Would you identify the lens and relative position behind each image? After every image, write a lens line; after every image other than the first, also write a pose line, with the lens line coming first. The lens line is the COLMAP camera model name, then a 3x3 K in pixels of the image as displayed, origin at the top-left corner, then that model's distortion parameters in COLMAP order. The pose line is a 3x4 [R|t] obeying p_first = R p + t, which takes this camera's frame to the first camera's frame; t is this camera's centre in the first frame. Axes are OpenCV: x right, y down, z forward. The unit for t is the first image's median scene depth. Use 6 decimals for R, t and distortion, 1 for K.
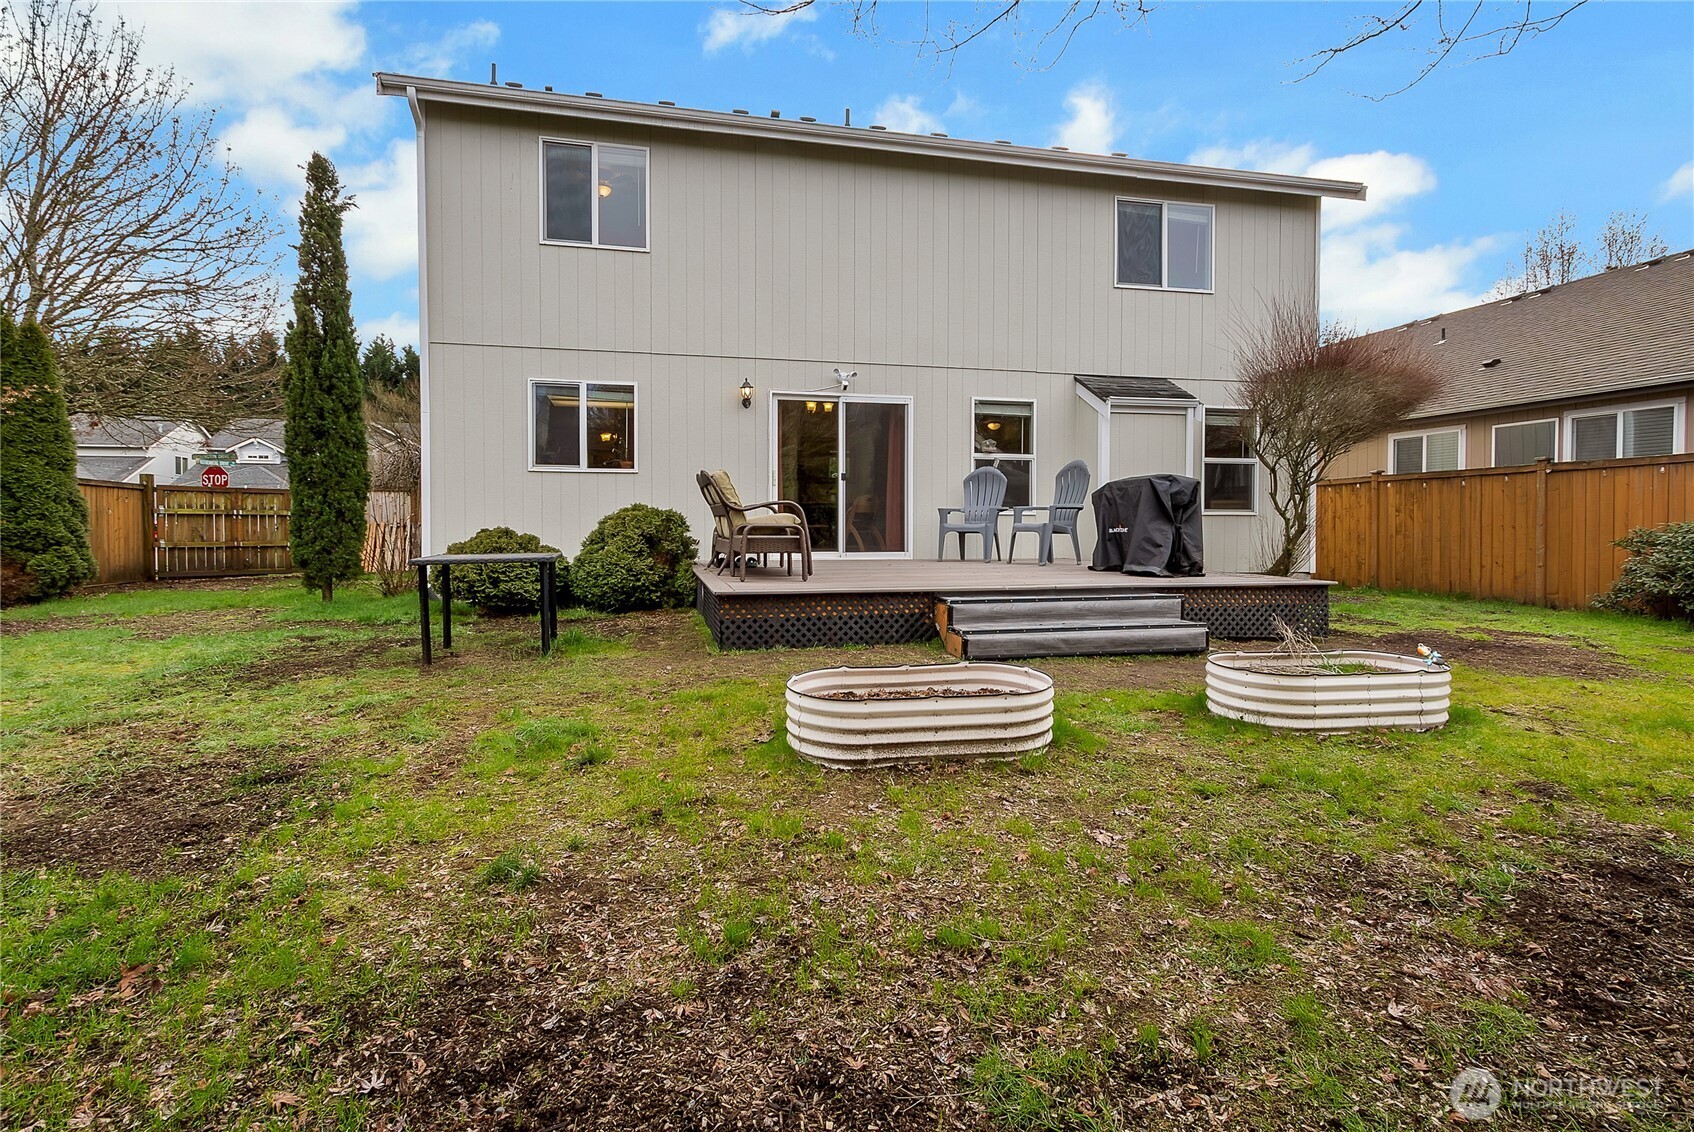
lens RADIAL K [[812.0, 0, 776.6], [0, 812.0, 539.3], [0, 0, 1]] dist [0.001291, 0.000041]
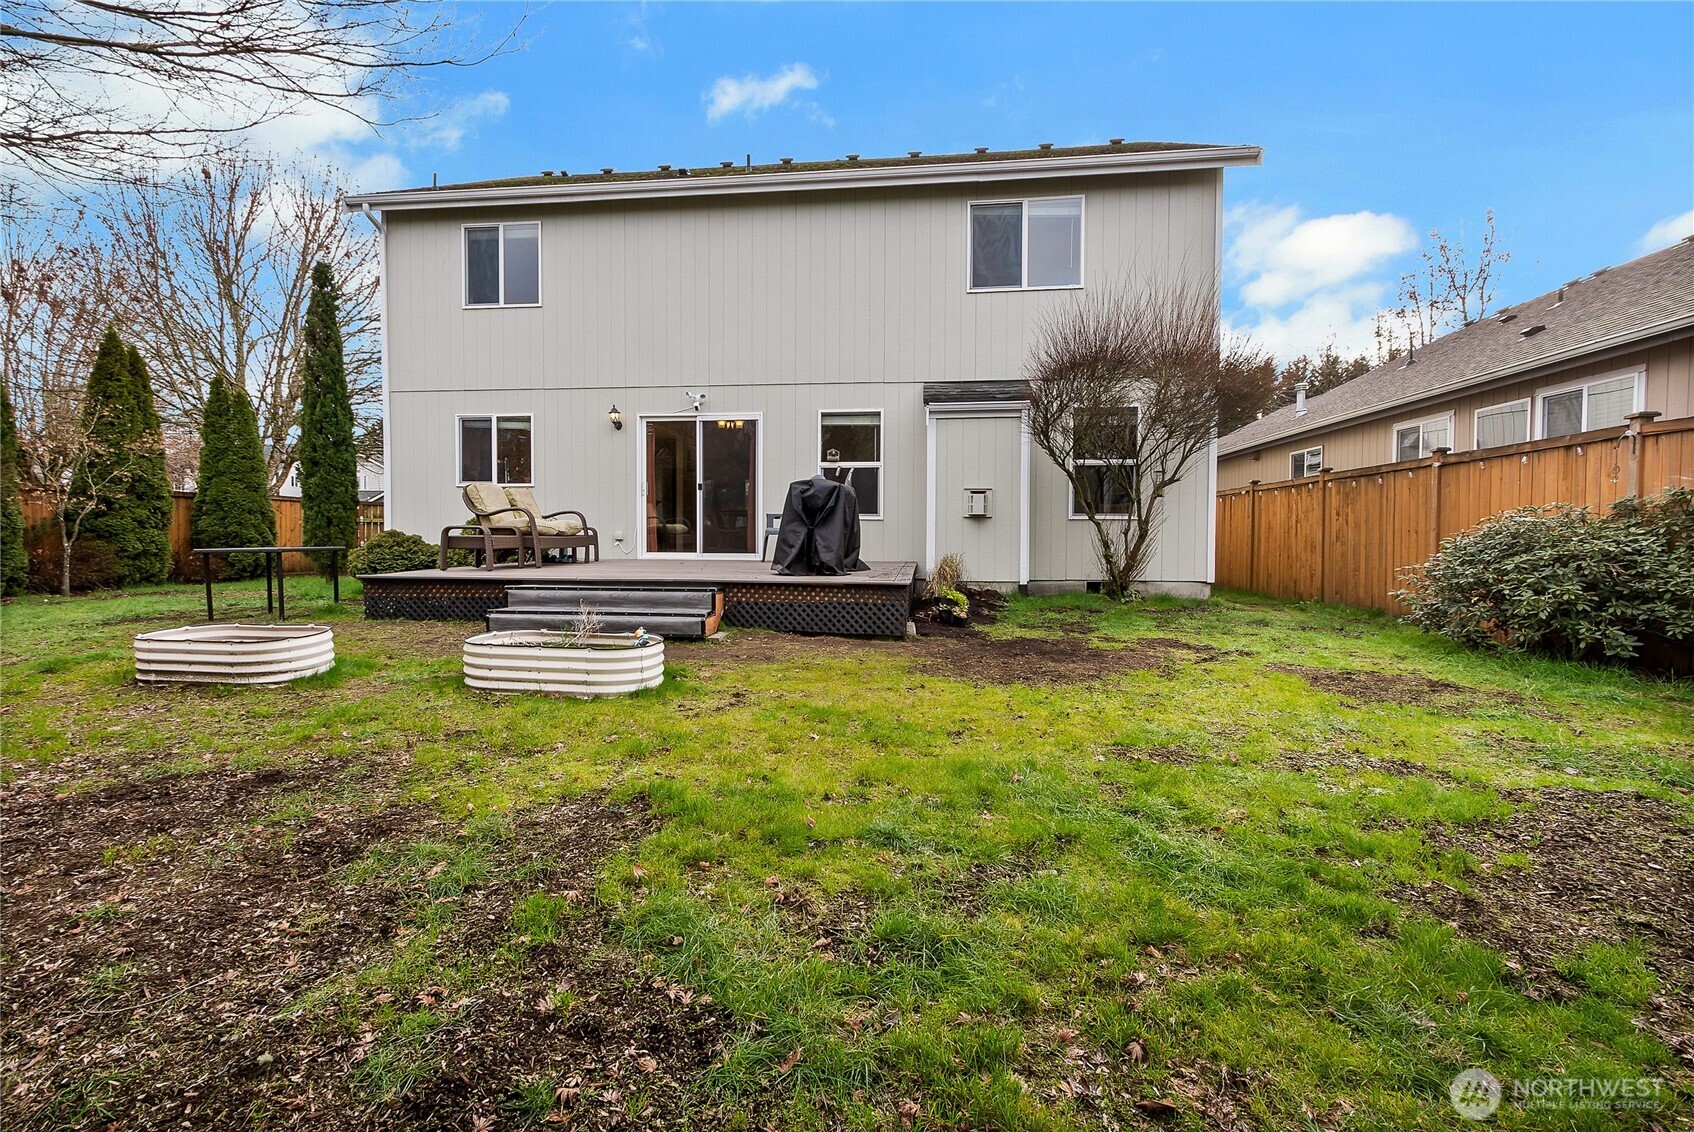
lens RADIAL K [[793.1, 0, 845.6], [0, 793.1, 560.0], [0, 0, 1]] dist [0.004279, 0.000420]
pose [[0.941185, 0.013252, -0.337633, 0.649922], [-0.008699, 0.999850, 0.014995, 0.007036], [0.337781, -0.011176, 0.941158, 0.023915]]
